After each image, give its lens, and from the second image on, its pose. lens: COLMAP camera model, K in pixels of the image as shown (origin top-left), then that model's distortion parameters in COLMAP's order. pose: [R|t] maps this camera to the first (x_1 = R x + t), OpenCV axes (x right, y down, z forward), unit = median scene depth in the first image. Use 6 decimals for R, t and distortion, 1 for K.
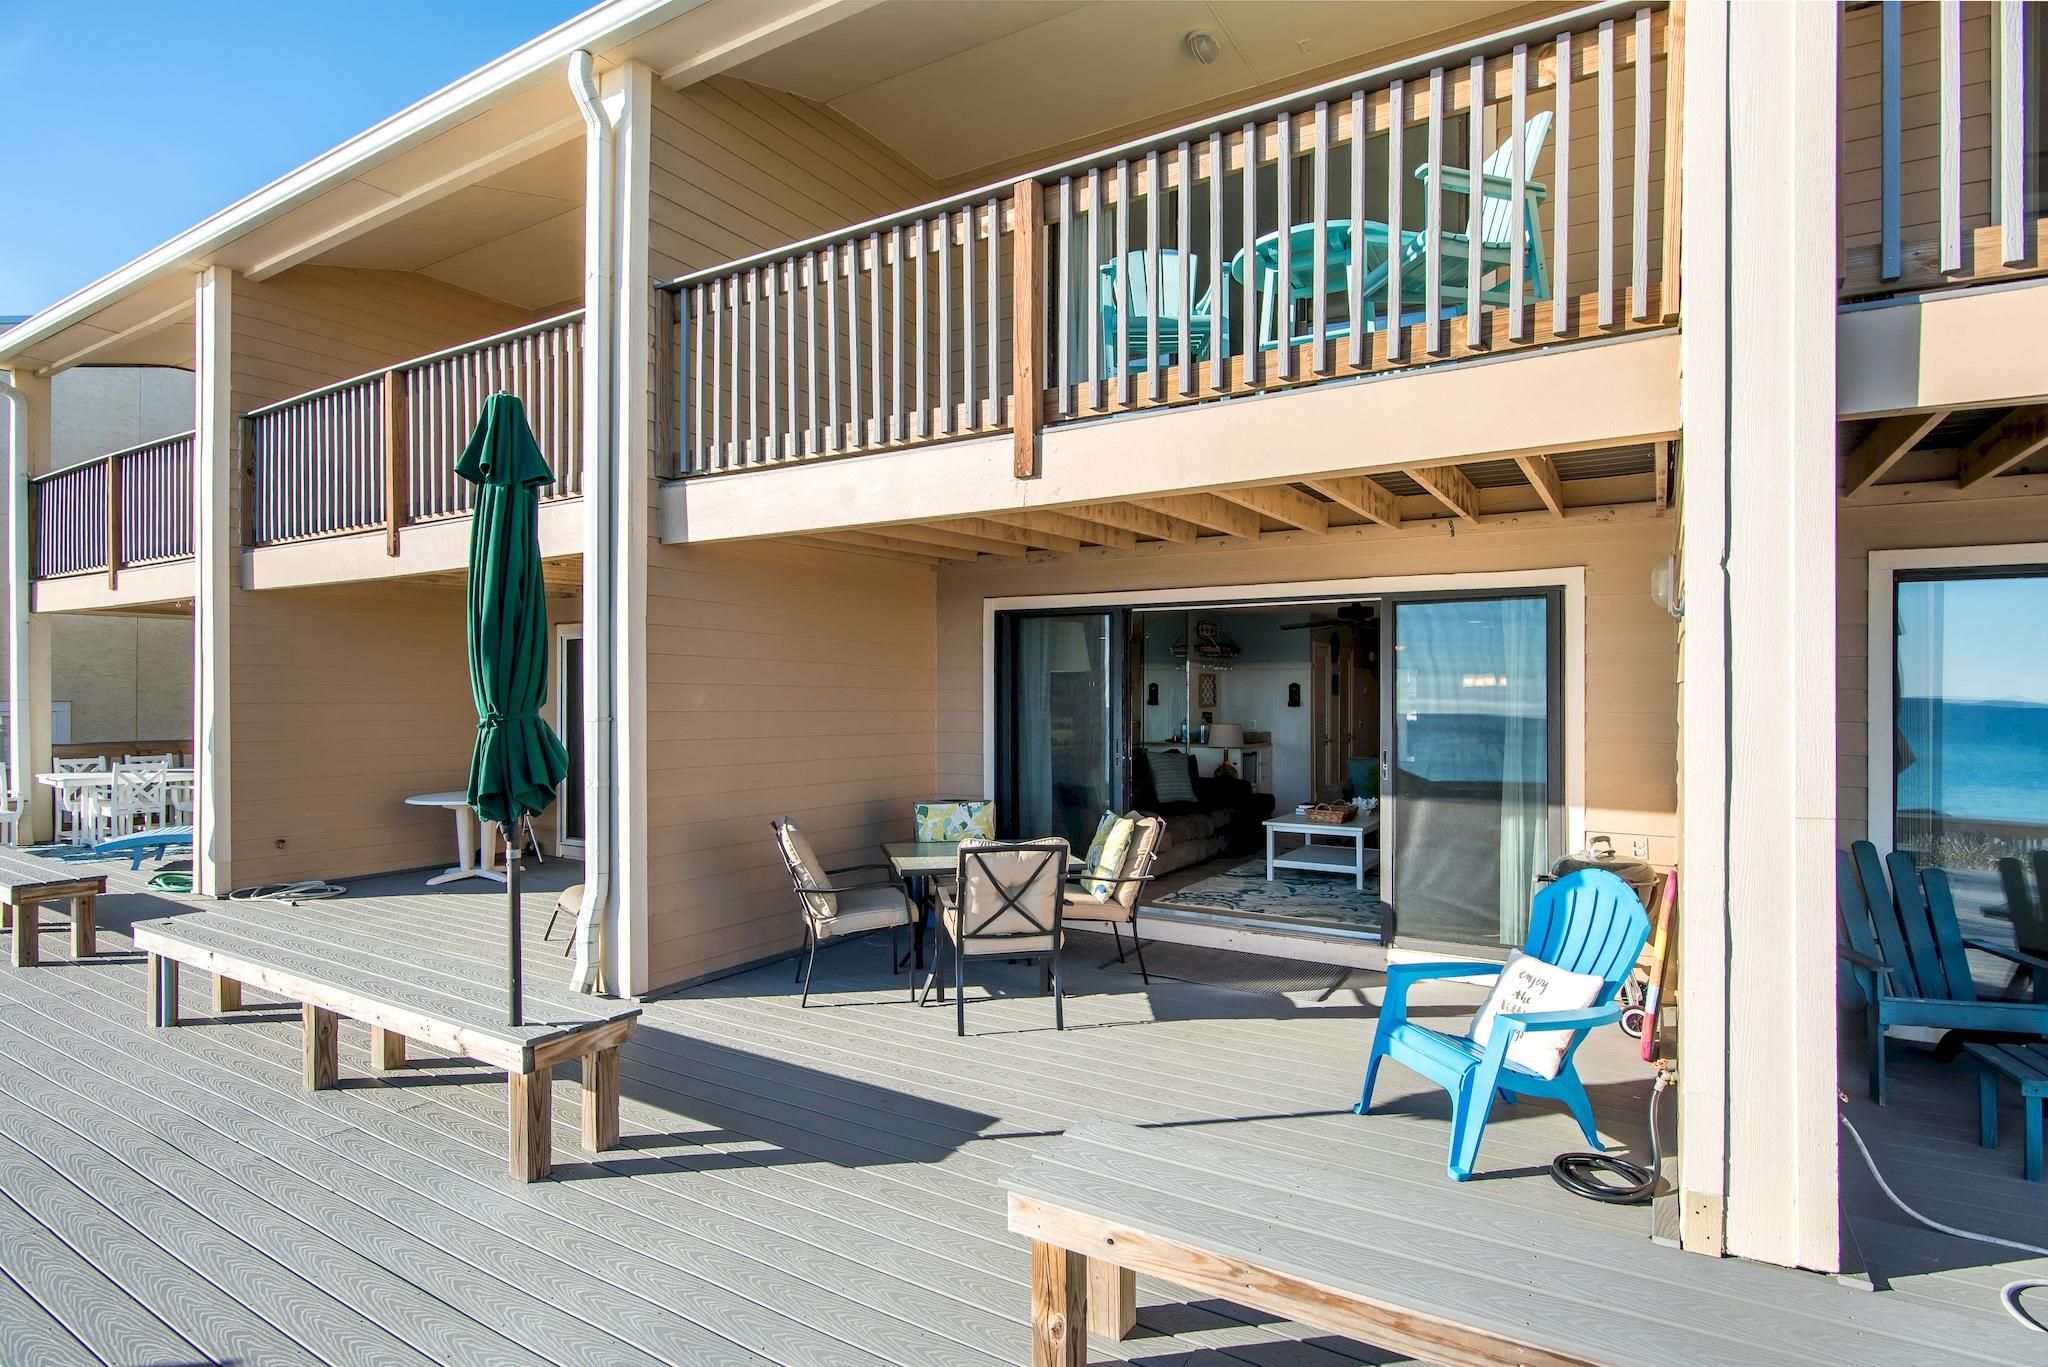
lens RADIAL K [[1023.9, 0, 1019.4], [0, 1023.9, 675.9], [0, 0, 1]] dist [-0.012923, -0.000105]
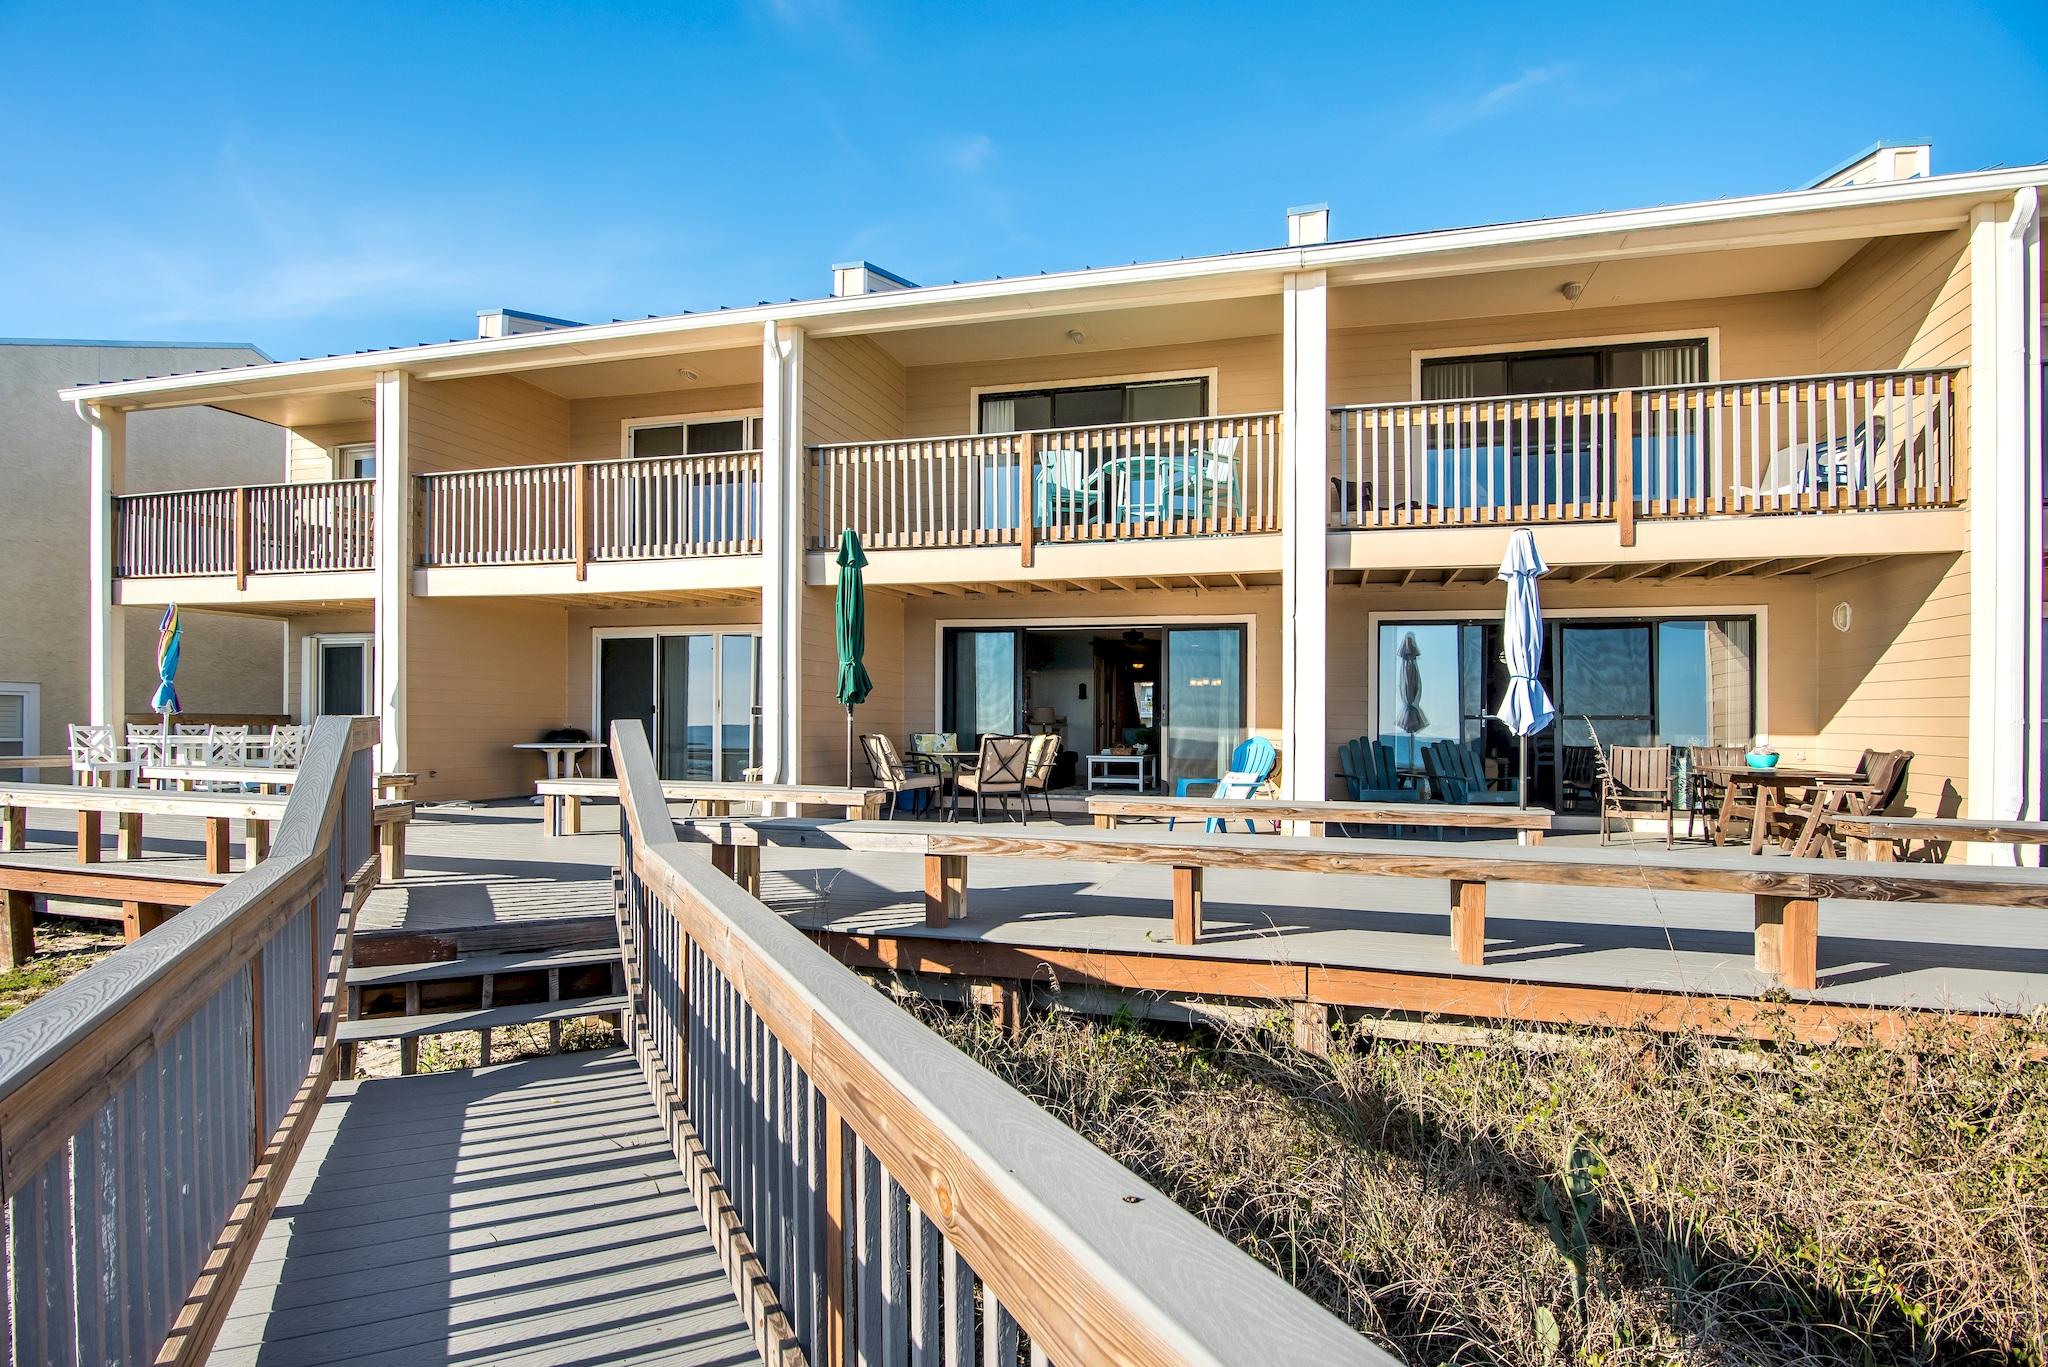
lens RADIAL K [[1023.9, 0, 1019.4], [0, 1023.9, 675.9], [0, 0, 1]] dist [-0.012923, -0.000105]
pose [[0.964868, 0.018661, 0.262073, -0.453761], [-0.012302, 0.999589, -0.025885, 0.078842], [-0.262448, 0.021752, 0.964701, -0.880232]]
